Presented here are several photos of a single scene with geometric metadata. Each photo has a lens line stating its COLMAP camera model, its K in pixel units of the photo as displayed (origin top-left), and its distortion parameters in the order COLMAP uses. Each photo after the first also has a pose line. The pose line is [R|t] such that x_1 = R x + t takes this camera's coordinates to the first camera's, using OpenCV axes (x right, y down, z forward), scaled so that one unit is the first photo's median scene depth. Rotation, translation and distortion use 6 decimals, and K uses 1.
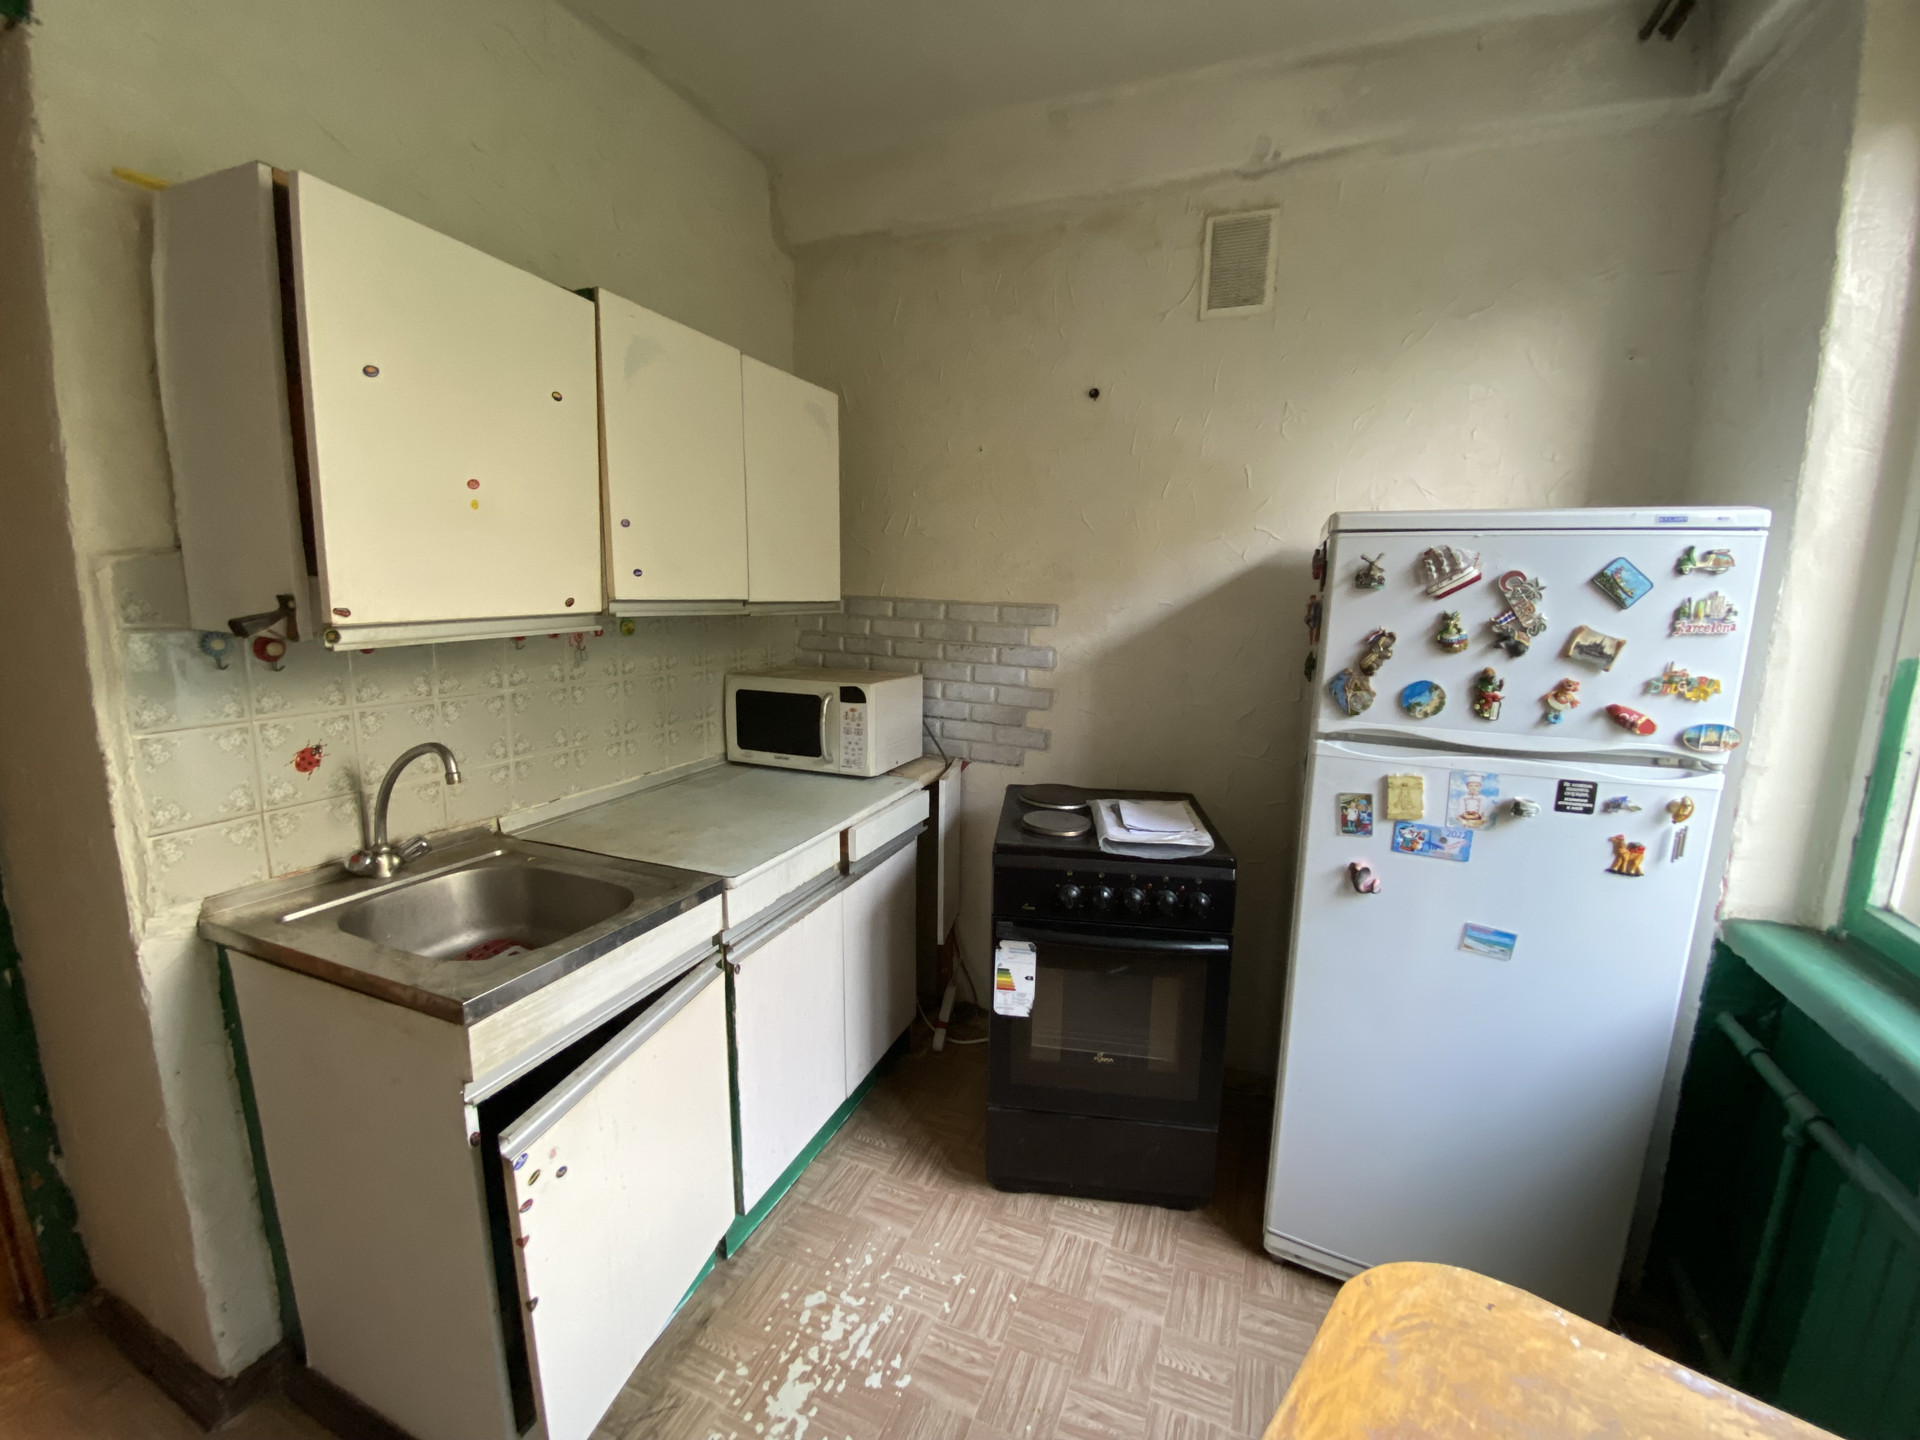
lens RADIAL K [[784.0, 0, 959.1], [0, 784.0, 714.1], [0, 0, 1]] dist [0.000617, -0.001320]
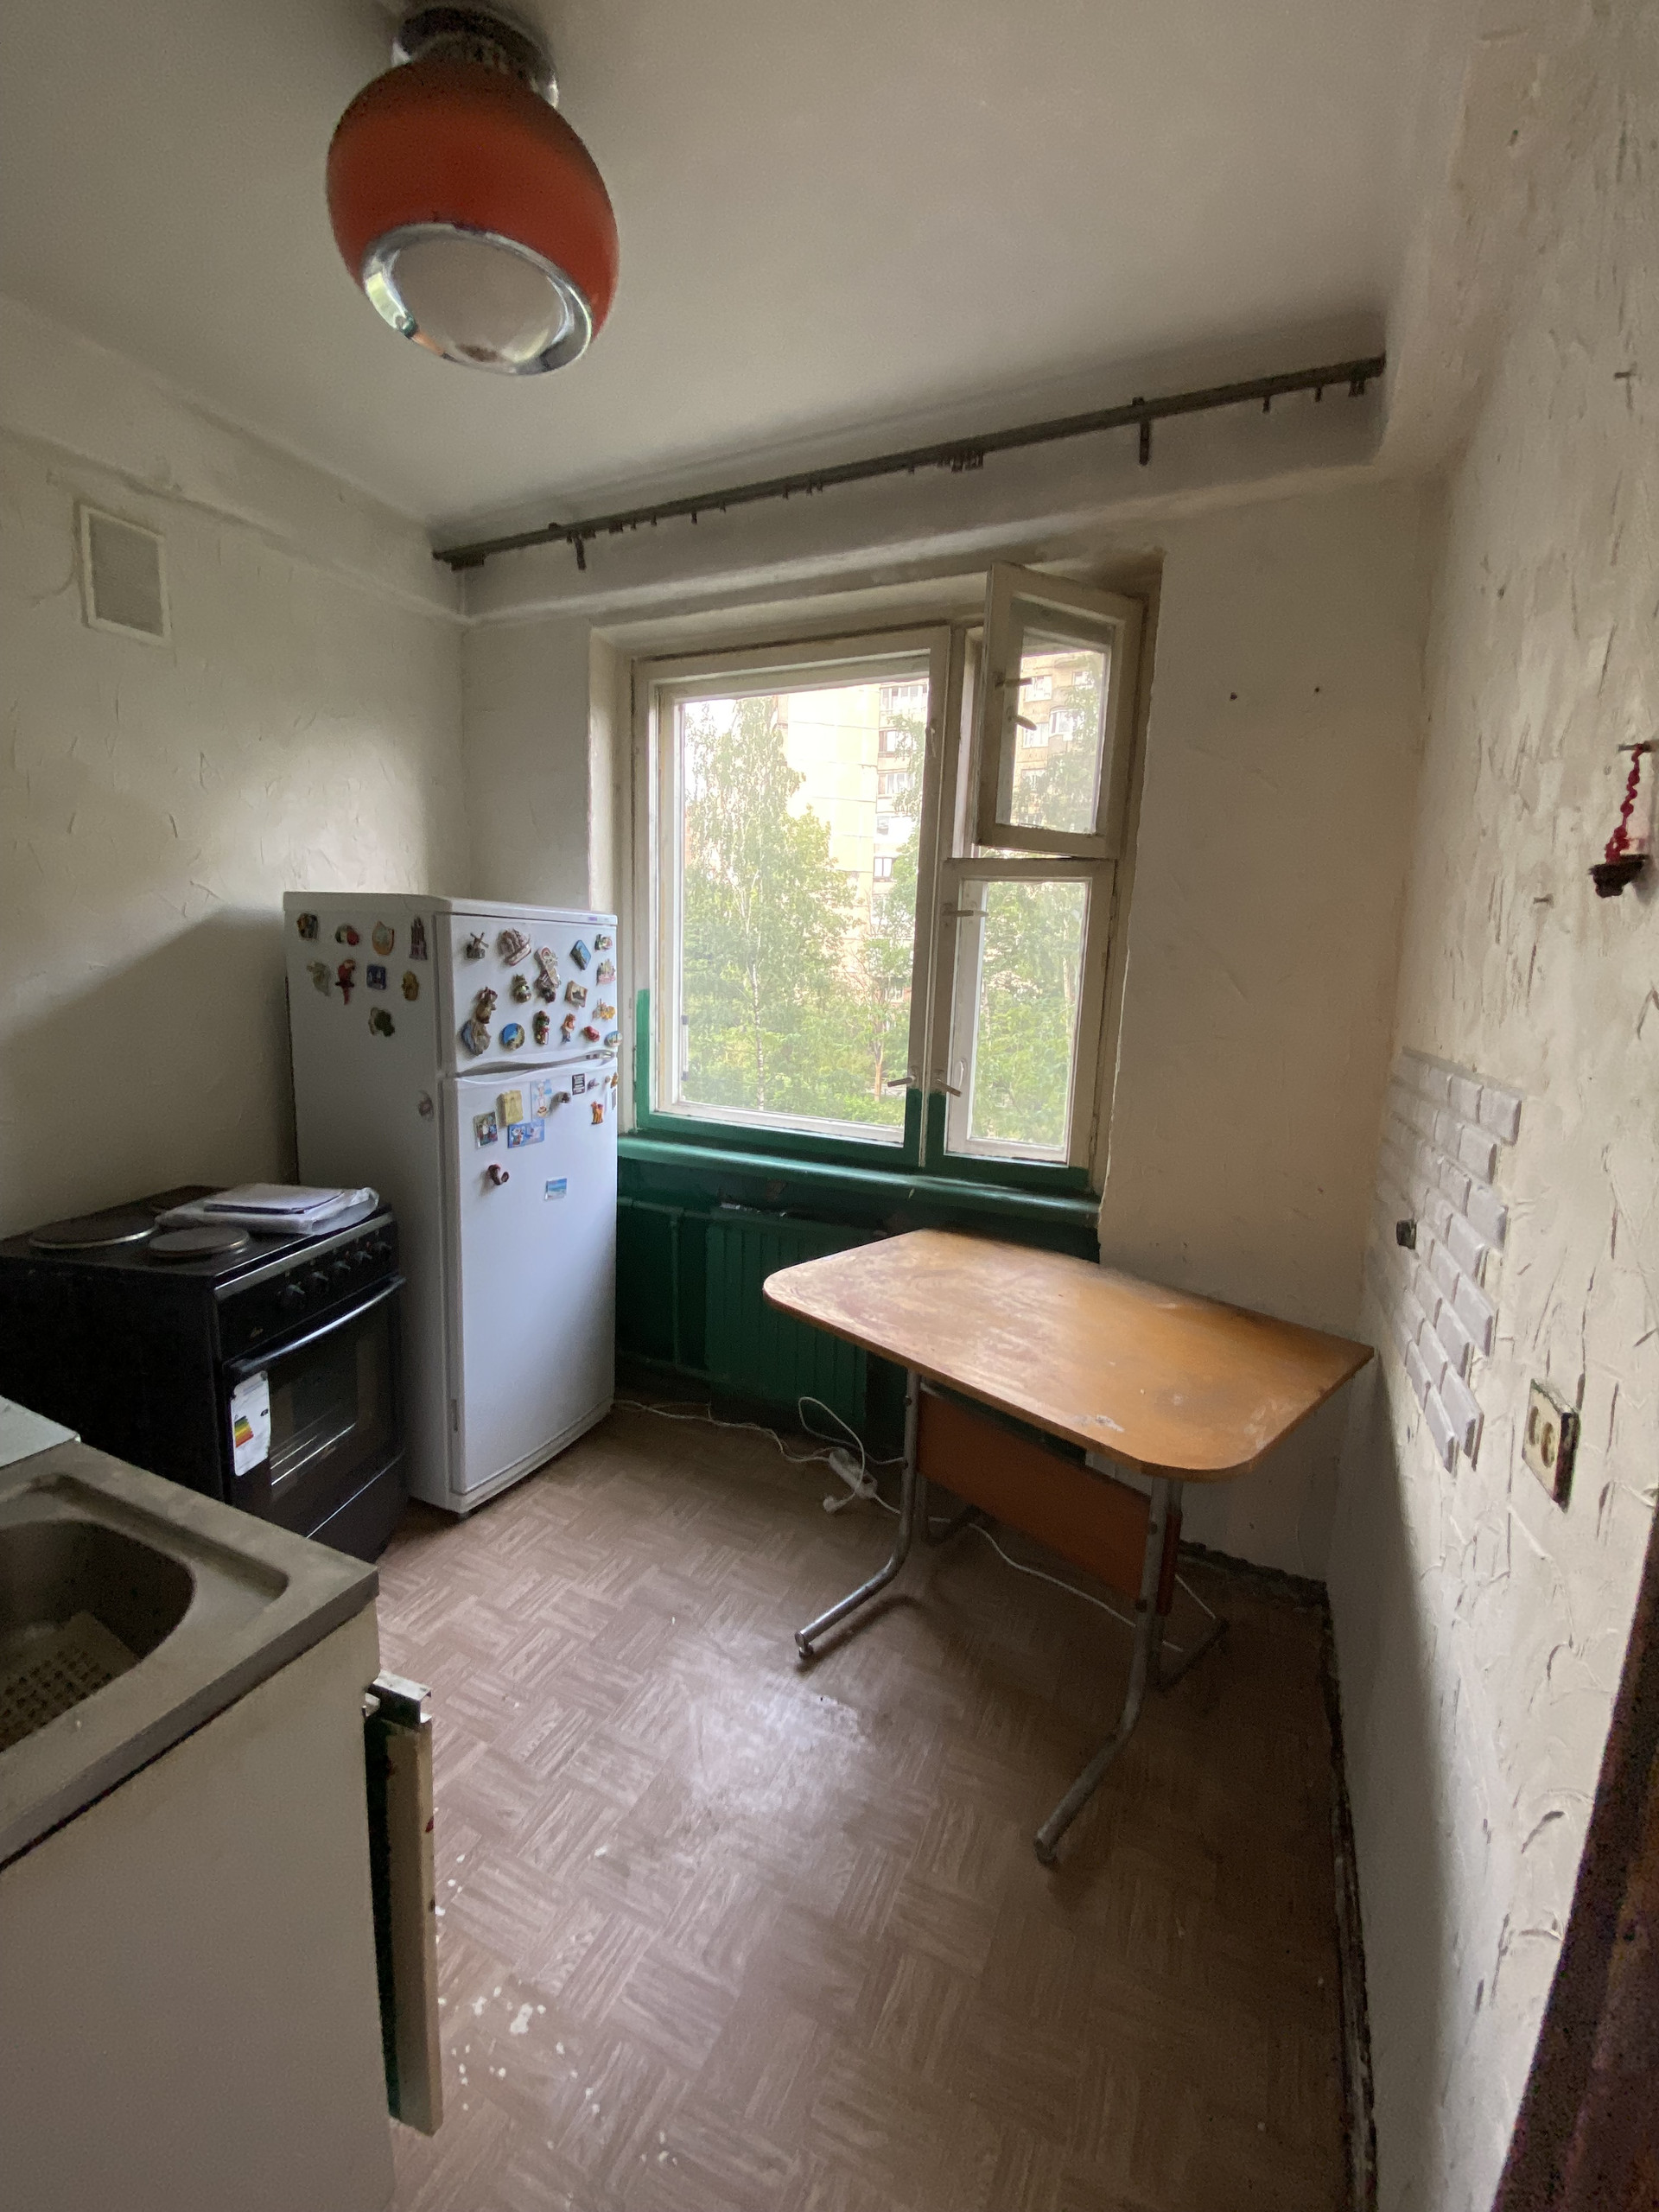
lens RADIAL K [[903.2, 0, 829.3], [0, 903.2, 1103.8], [0, 0, 1]] dist [0.000617, -0.001320]
pose [[0.025258, -0.174077, 0.984408, -1.017969], [0.136645, 0.976081, 0.169099, -0.096863], [-0.990298, 0.130243, 0.048441, 0.366413]]
